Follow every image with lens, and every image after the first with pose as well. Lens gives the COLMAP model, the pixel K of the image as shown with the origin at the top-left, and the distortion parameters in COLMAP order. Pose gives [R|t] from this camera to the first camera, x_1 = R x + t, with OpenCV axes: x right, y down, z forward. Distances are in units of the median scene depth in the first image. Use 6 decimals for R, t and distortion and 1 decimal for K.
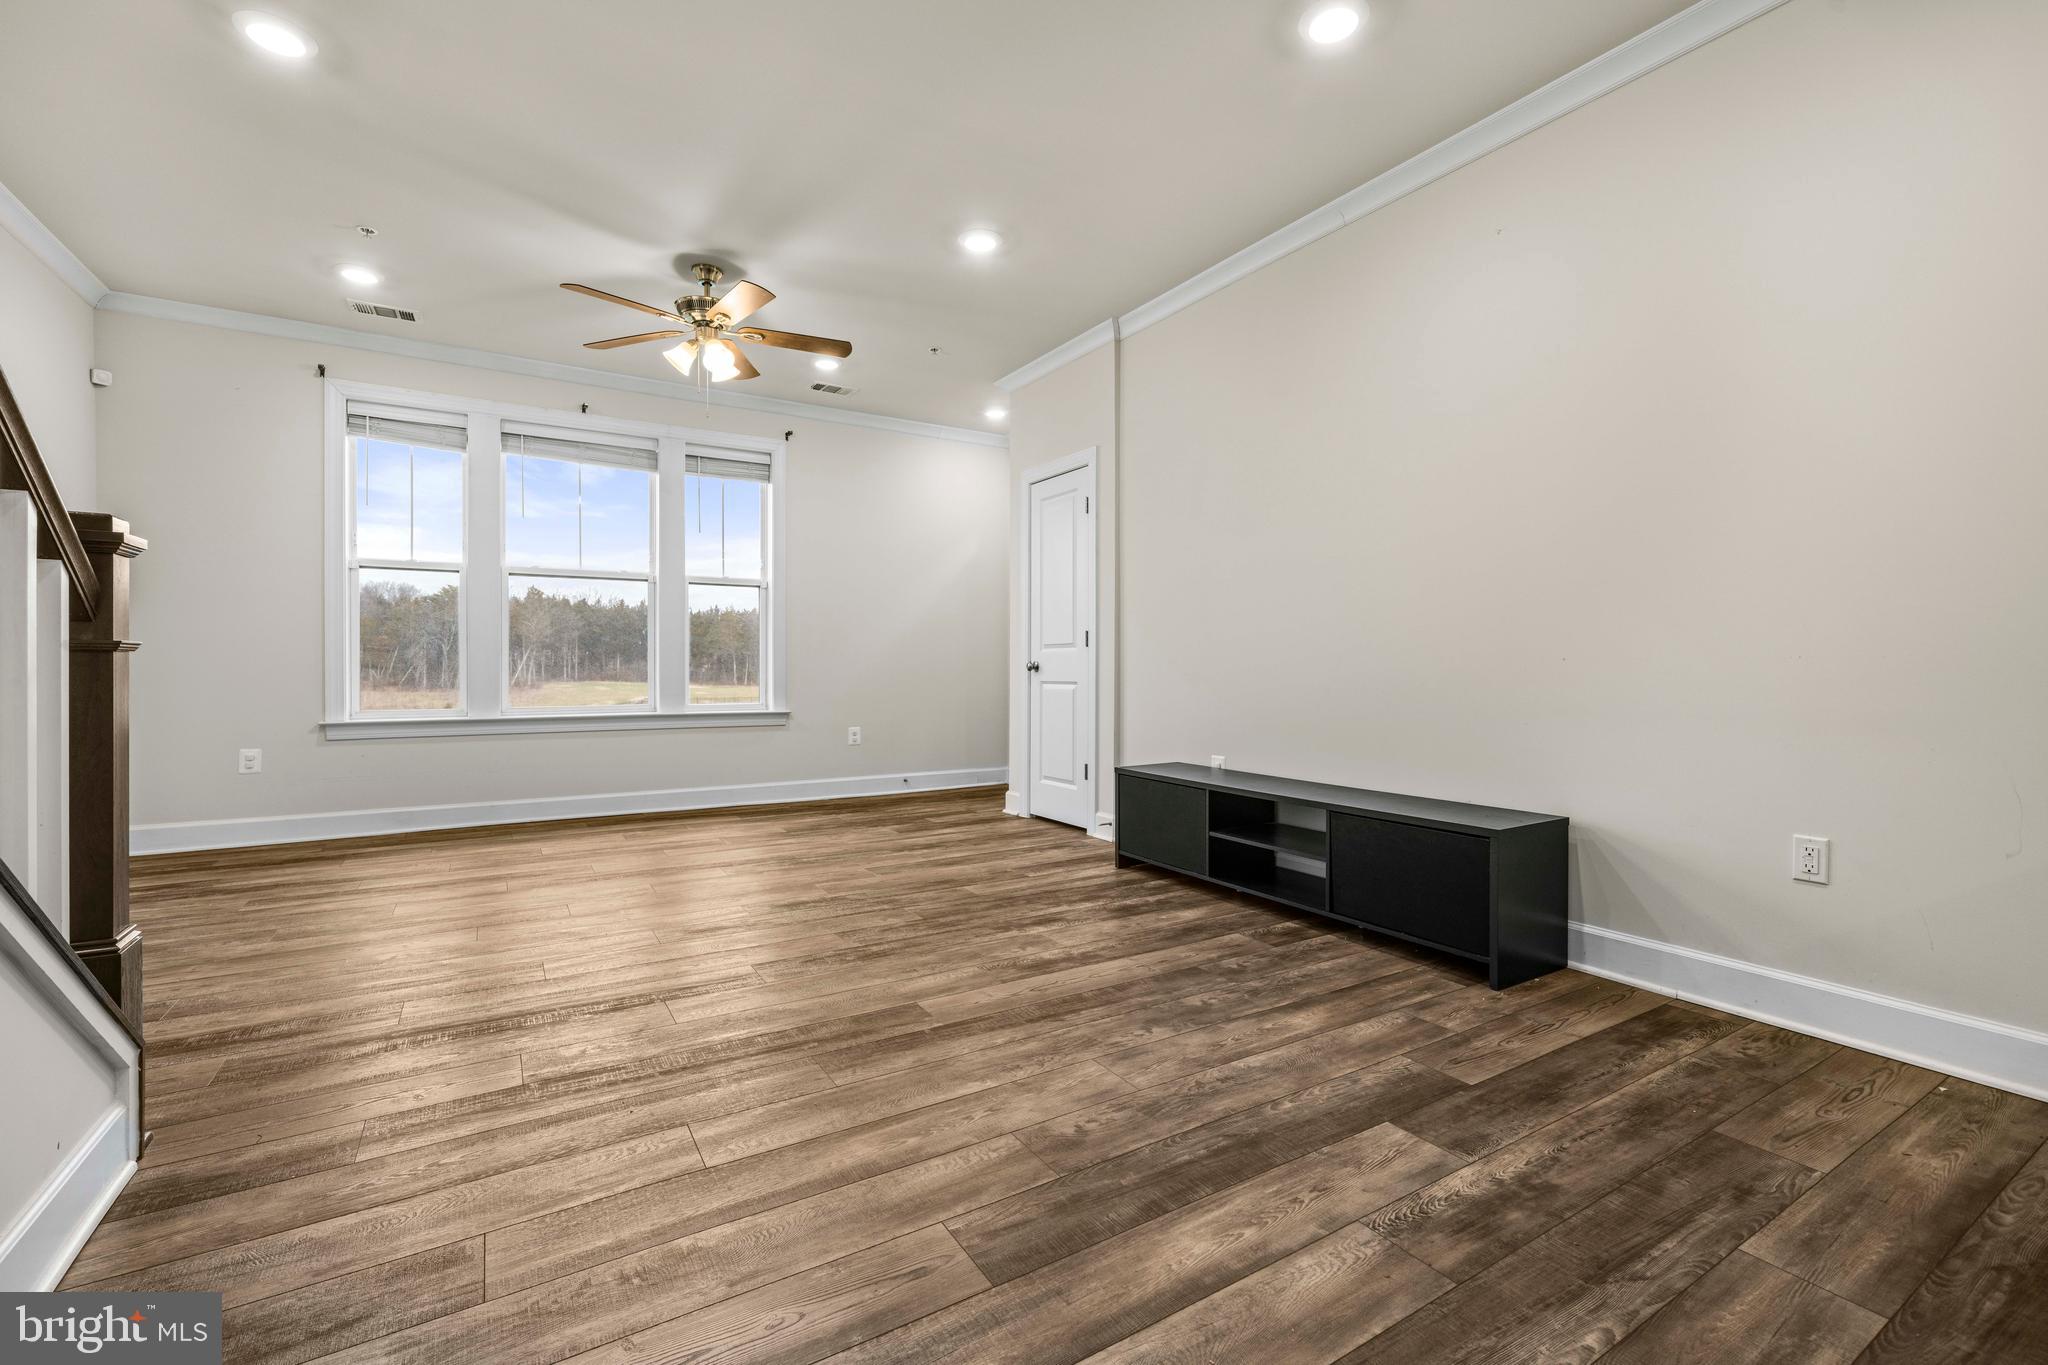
lens RADIAL K [[875.9, 0, 1025.6], [0, 875.9, 674.1], [0, 0, 1]] dist [-0.000122, 0.001054]
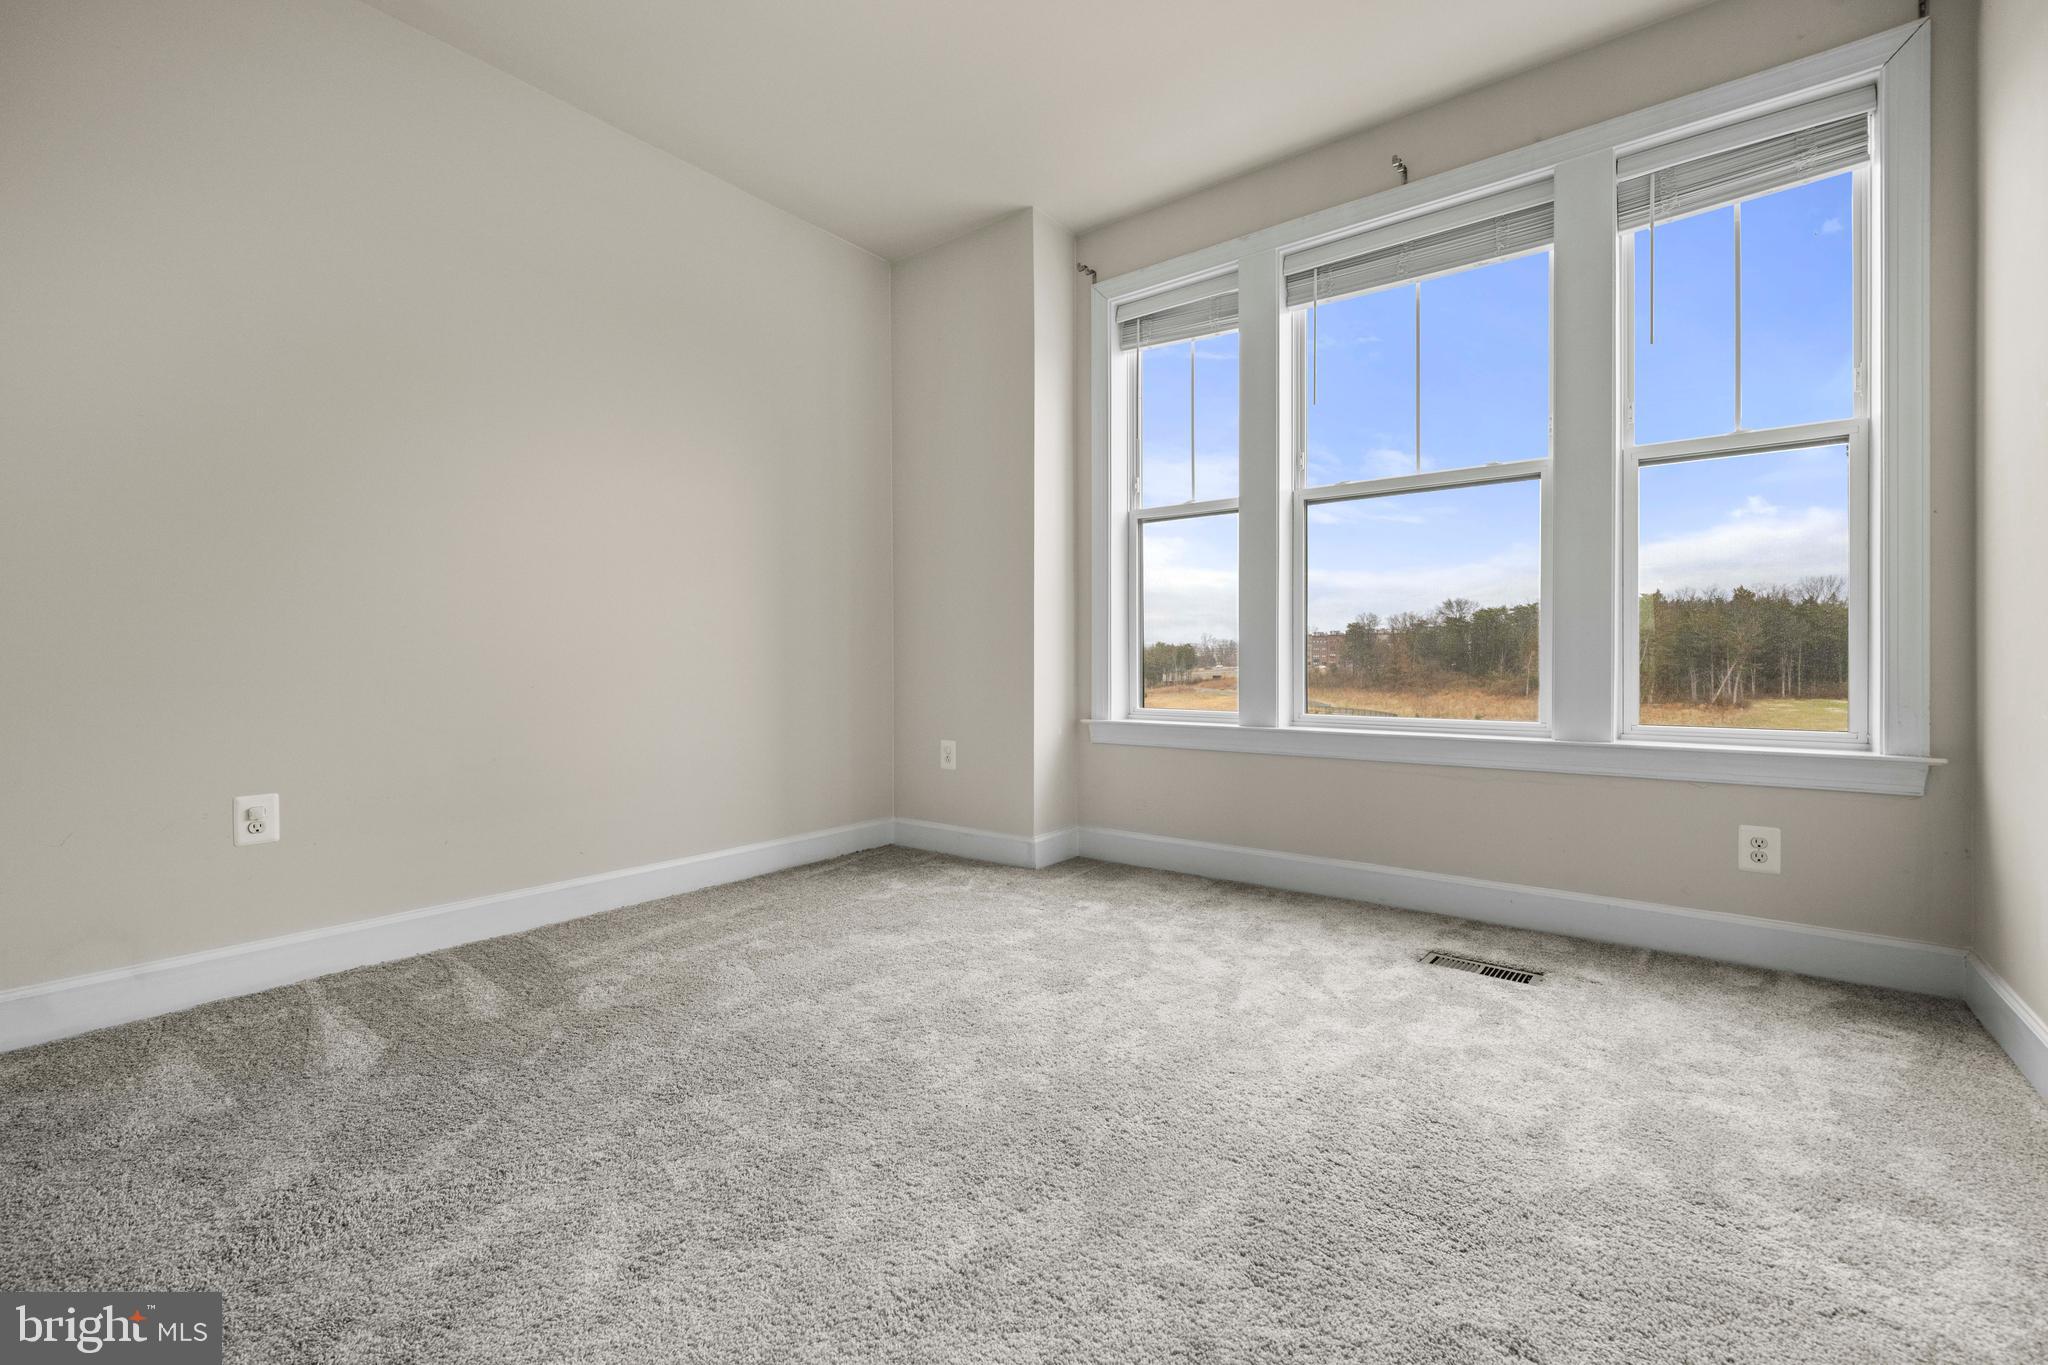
lens RADIAL K [[875.9, 0, 1017.9], [0, 875.9, 676.6], [0, 0, 1]] dist [-0.000122, 0.001054]
pose [[0.346338, -0.000892, -0.938109, -0.094695], [-0.014013, 0.999883, -0.006124, 0.024325], [0.938005, 0.015267, 0.346285, 0.796303]]
